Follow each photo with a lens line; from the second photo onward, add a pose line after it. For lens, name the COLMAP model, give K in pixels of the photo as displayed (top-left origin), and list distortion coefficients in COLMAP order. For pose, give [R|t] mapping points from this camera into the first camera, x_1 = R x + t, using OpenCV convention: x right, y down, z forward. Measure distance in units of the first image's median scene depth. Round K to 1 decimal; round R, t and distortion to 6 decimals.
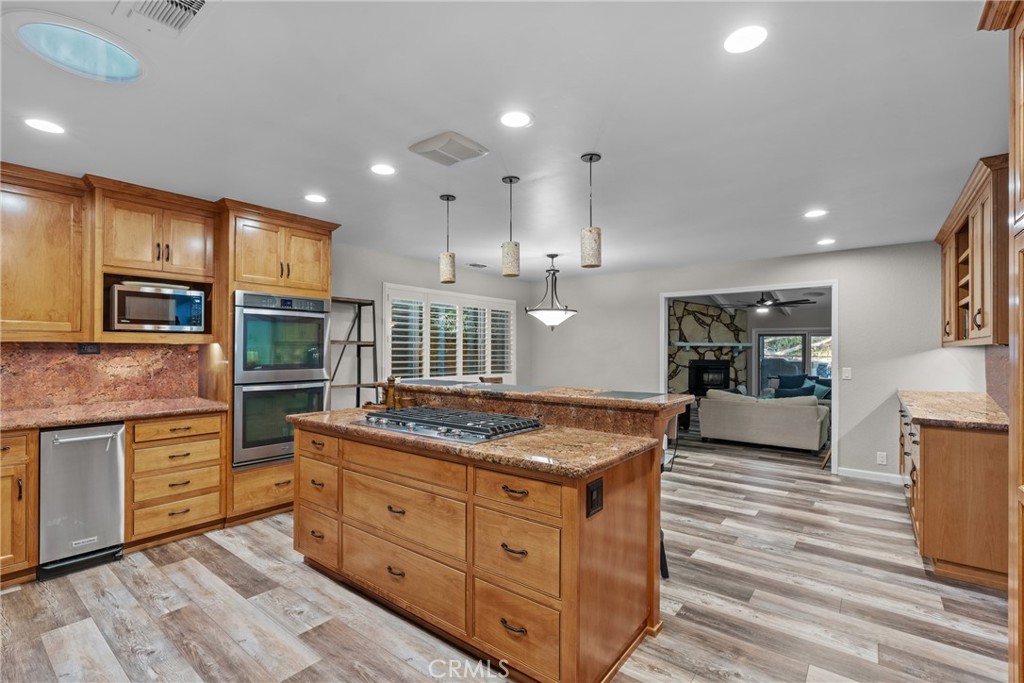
lens RADIAL K [[466.9, 0, 508.8], [0, 466.9, 346.6], [0, 0, 1]] dist [-0.009471, 0.003679]
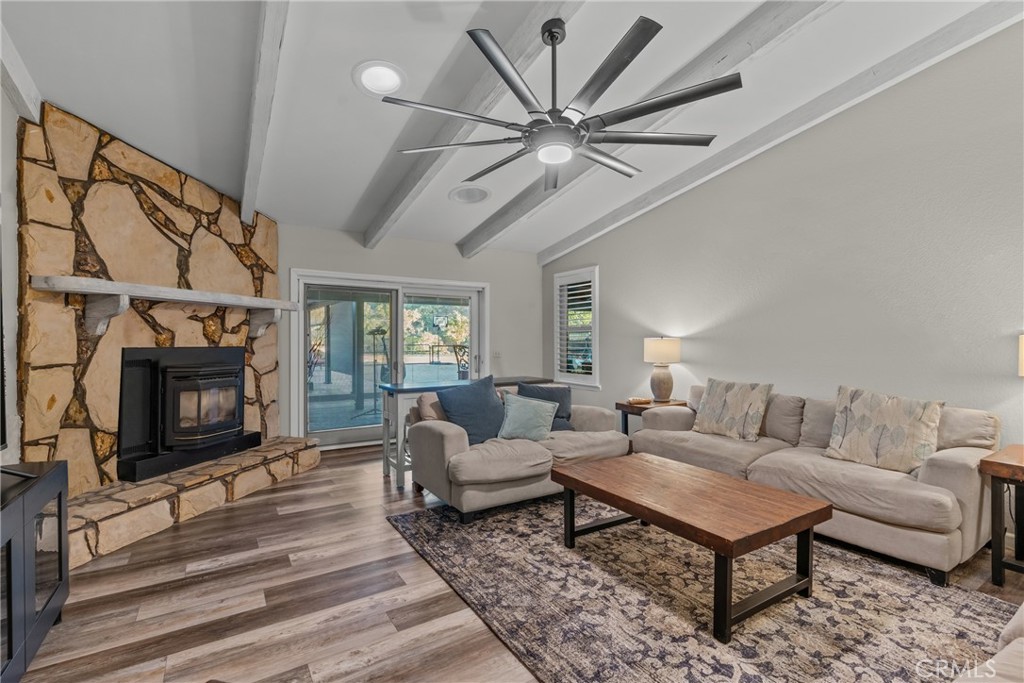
lens RADIAL K [[466.9, 0, 518.5], [0, 466.9, 337.6], [0, 0, 1]] dist [-0.009471, 0.003679]
pose [[0.318720, -0.000971, 0.947848, 0.726204], [0.000534, 1.000000, 0.000845, 0.076632], [-0.947849, 0.000237, 0.318721, 2.452376]]
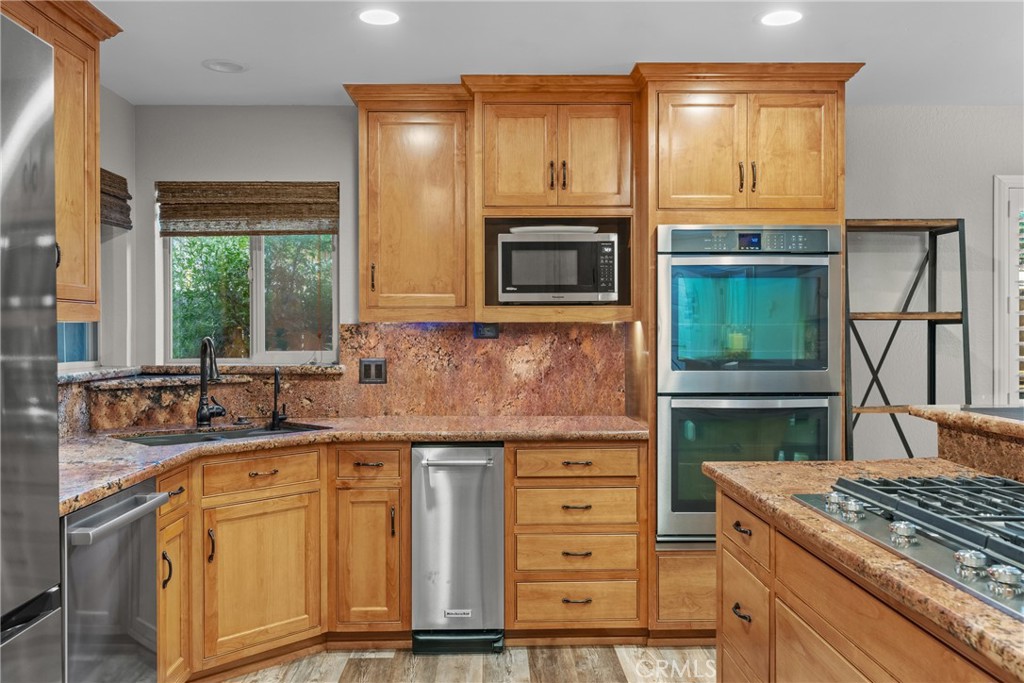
lens RADIAL K [[857.4, 0, 507.7], [0, 857.4, 334.1], [0, 0, 1]] dist [0.007697, 0.003143]
pose [[0.636858, -0.000915, -0.770981, 0.086979], [0.009716, 0.999929, 0.006839, 0.000311], [0.770920, -0.011846, 0.636822, 0.202034]]
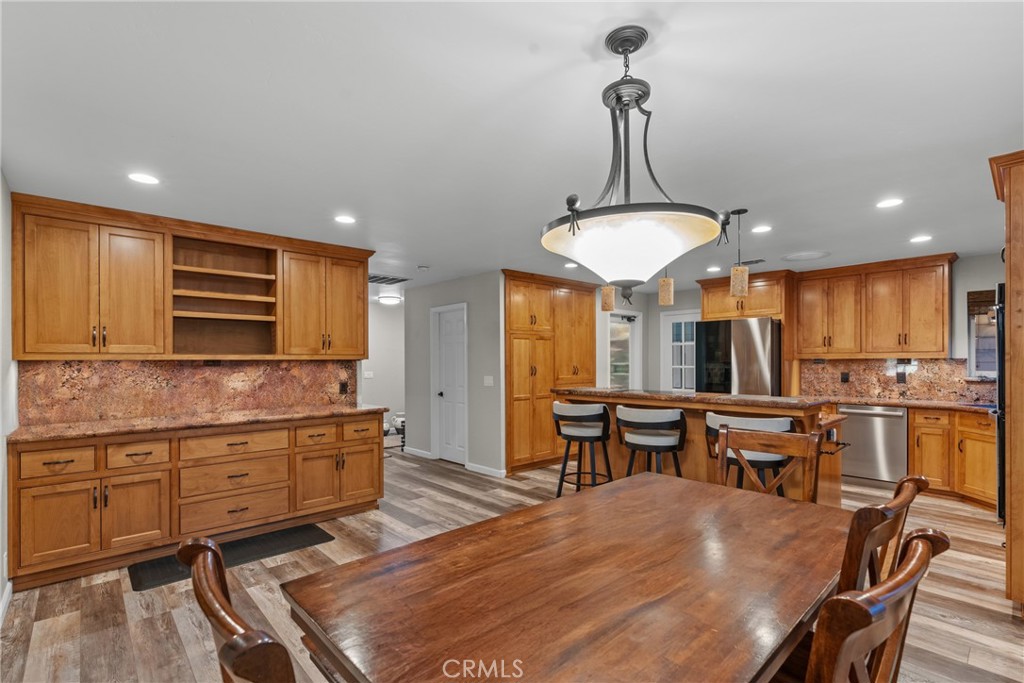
lens RADIAL K [[466.9, 0, 515.1], [0, 466.9, 363.4], [0, 0, 1]] dist [-0.009471, 0.003679]
pose [[-0.987565, -0.002021, 0.157197, 0.177985], [-0.001809, 0.999997, 0.001491, 0.005666], [-0.157199, 0.001188, -0.987566, 1.954054]]
